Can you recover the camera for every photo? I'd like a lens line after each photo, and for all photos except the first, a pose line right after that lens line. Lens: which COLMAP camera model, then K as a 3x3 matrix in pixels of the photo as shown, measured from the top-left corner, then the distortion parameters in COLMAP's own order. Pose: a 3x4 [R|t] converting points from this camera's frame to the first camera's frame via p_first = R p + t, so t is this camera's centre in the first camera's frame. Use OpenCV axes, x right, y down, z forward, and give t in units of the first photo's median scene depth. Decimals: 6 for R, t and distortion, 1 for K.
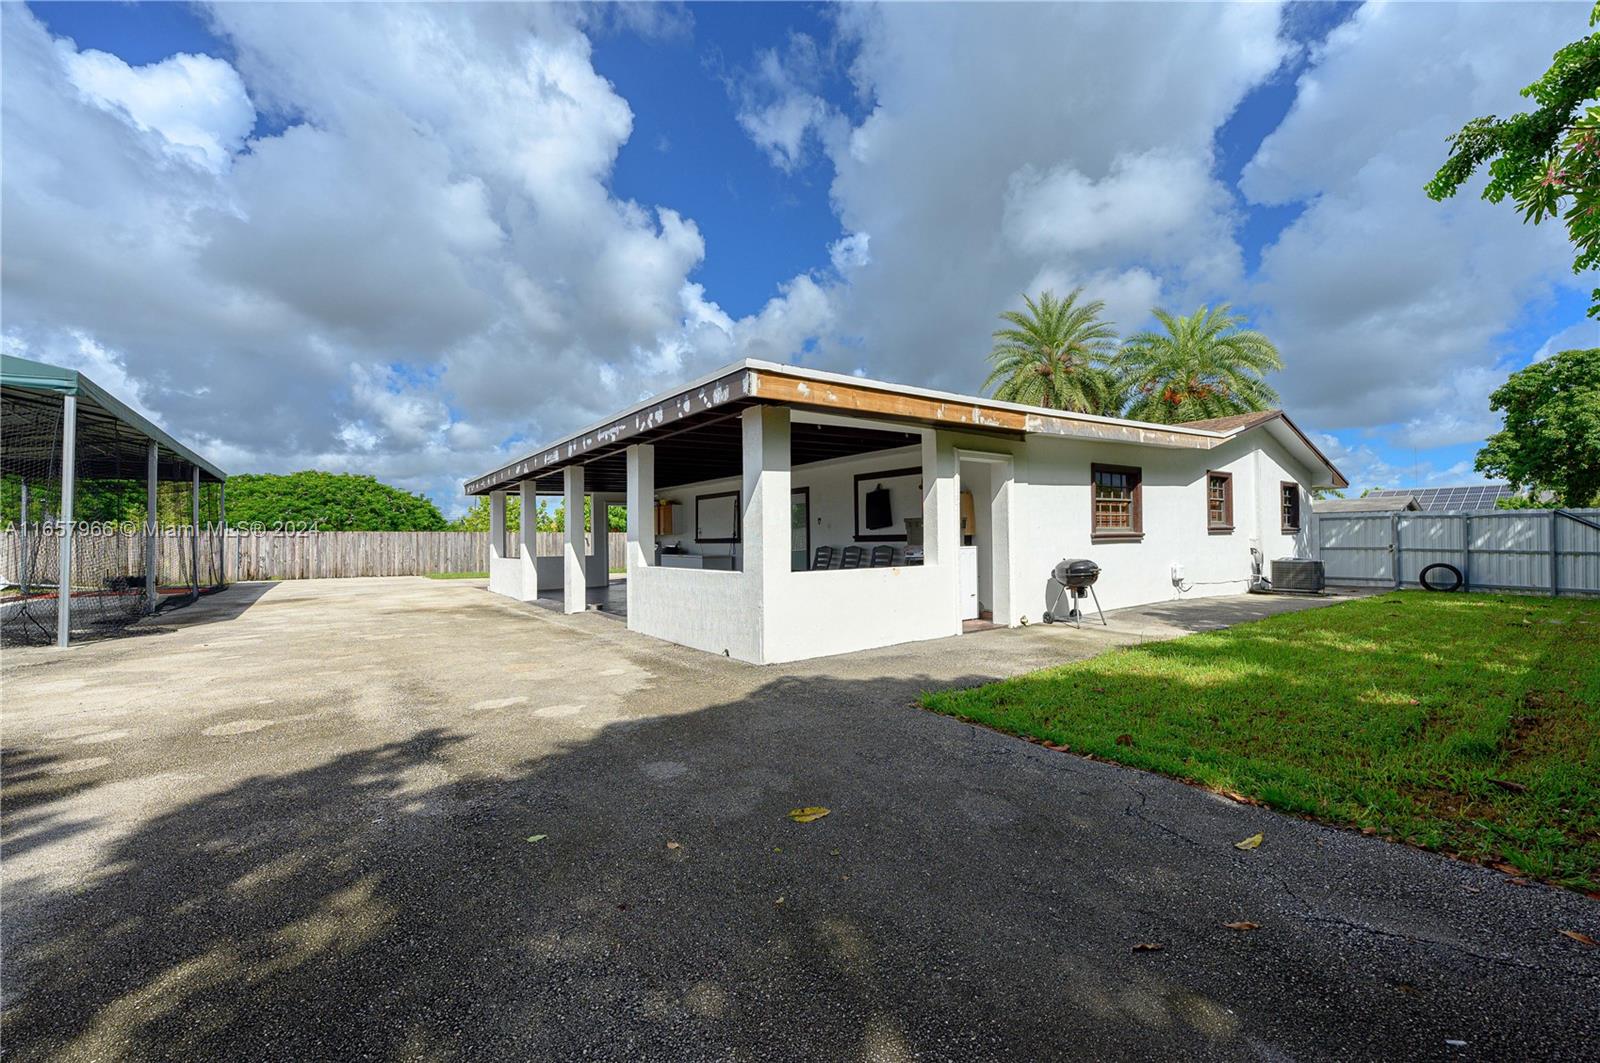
lens RADIAL K [[645.2, 0, 800.0], [0, 645.2, 531.5], [0, 0, 1]] dist [-0.001141, 0.000005]
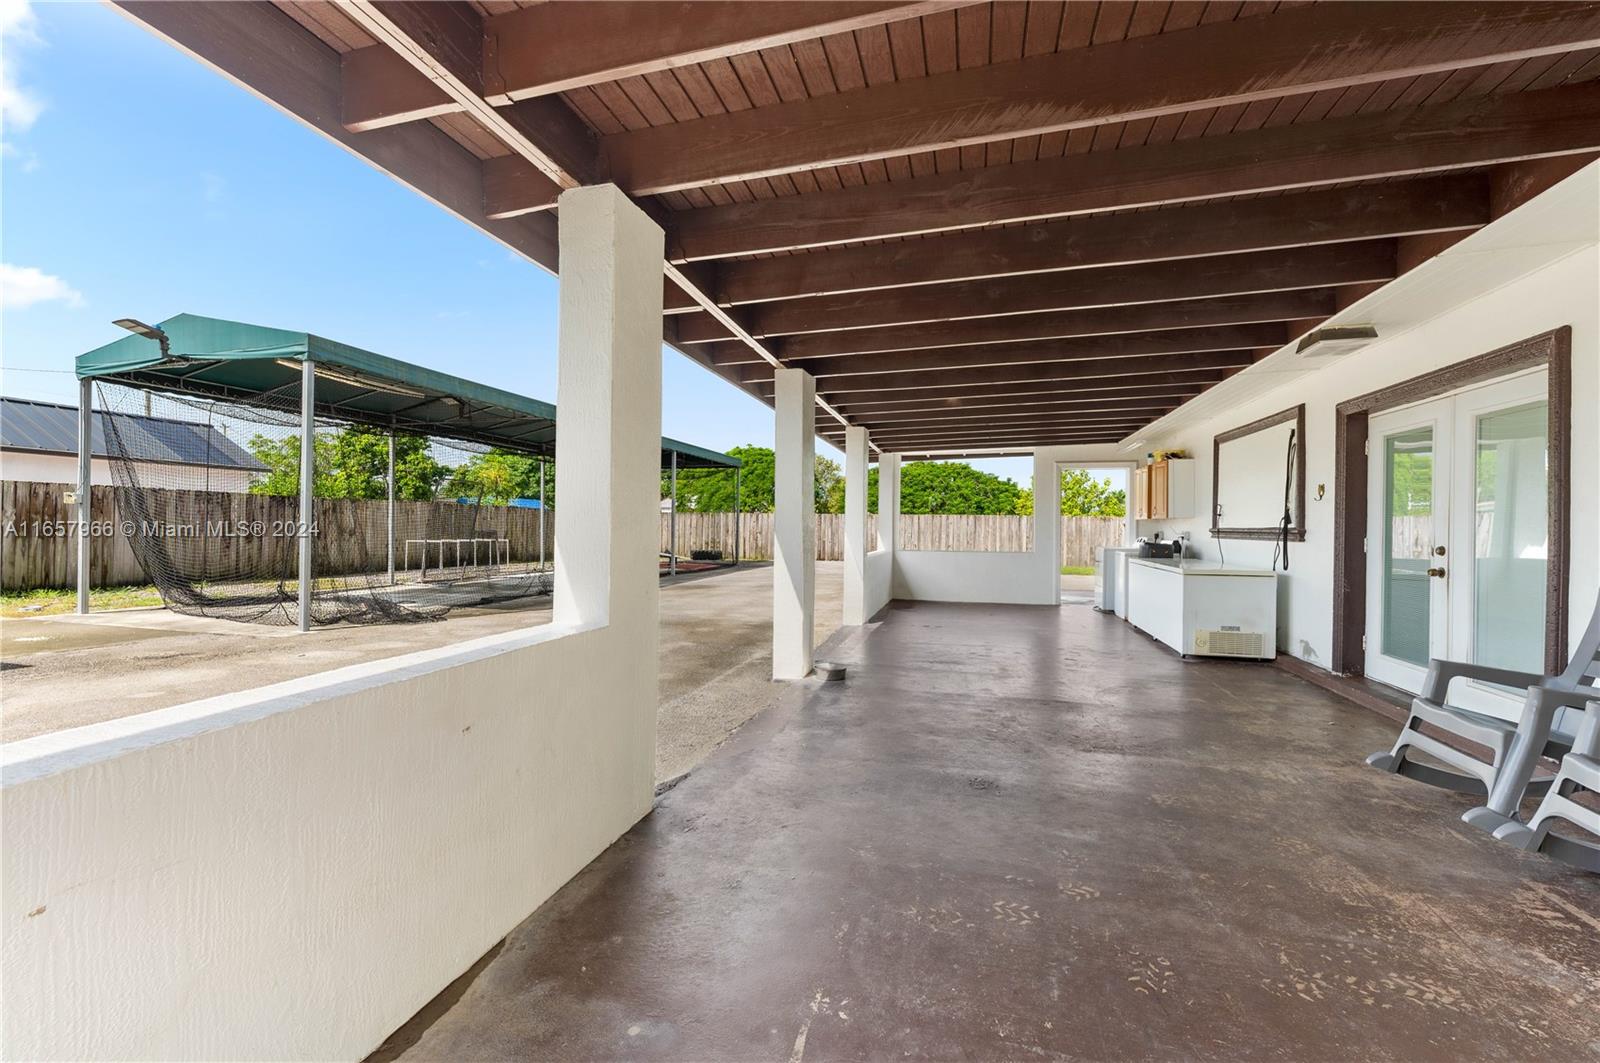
lens RADIAL K [[645.2, 0, 800.0], [0, 645.2, 531.5], [0, 0, 1]] dist [-0.001141, 0.000005]
pose [[0.609661, 0.021981, -0.792358, 0.021546], [-0.003895, 0.999686, 0.024735, 0.002718], [0.792653, -0.011994, 0.609555, 0.334256]]
